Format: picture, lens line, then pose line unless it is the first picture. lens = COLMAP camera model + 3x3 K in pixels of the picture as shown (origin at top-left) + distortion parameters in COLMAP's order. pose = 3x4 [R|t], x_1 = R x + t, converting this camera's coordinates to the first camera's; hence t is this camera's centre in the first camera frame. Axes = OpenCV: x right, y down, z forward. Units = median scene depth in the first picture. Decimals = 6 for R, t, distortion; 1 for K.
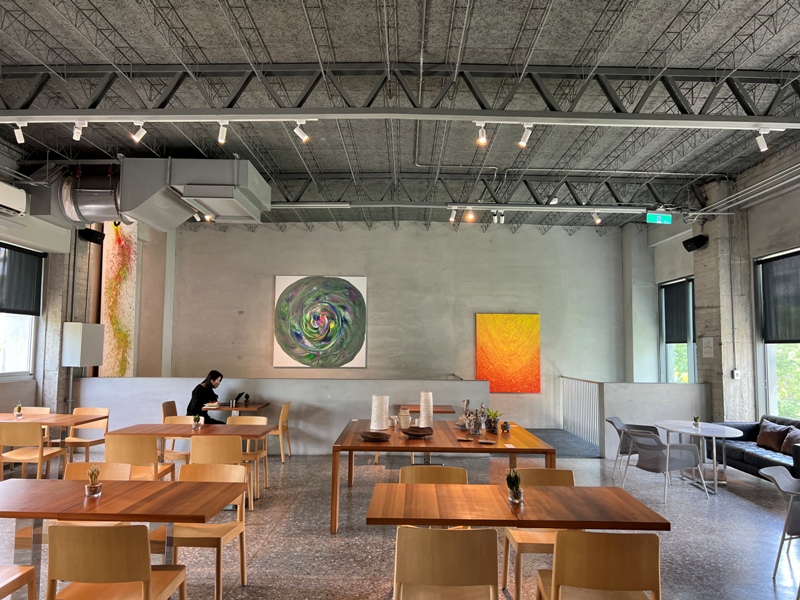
lens RADIAL K [[595.8, 0, 400.0], [0, 595.8, 300.0], [0, 0, 1]] dist [0.099110, -0.136324]
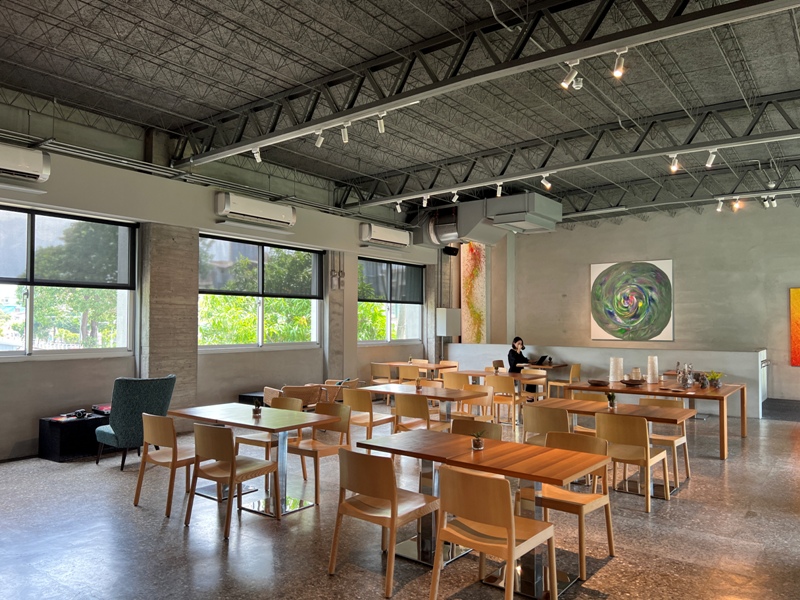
lens RADIAL K [[595.8, 0, 400.0], [0, 595.8, 300.0], [0, 0, 1]] dist [0.099110, -0.136324]
pose [[0.805133, -0.031223, -0.592272, 0.222572], [0.054642, 0.998271, 0.021654, -0.017733], [0.590572, -0.049797, 0.805447, -0.237089]]
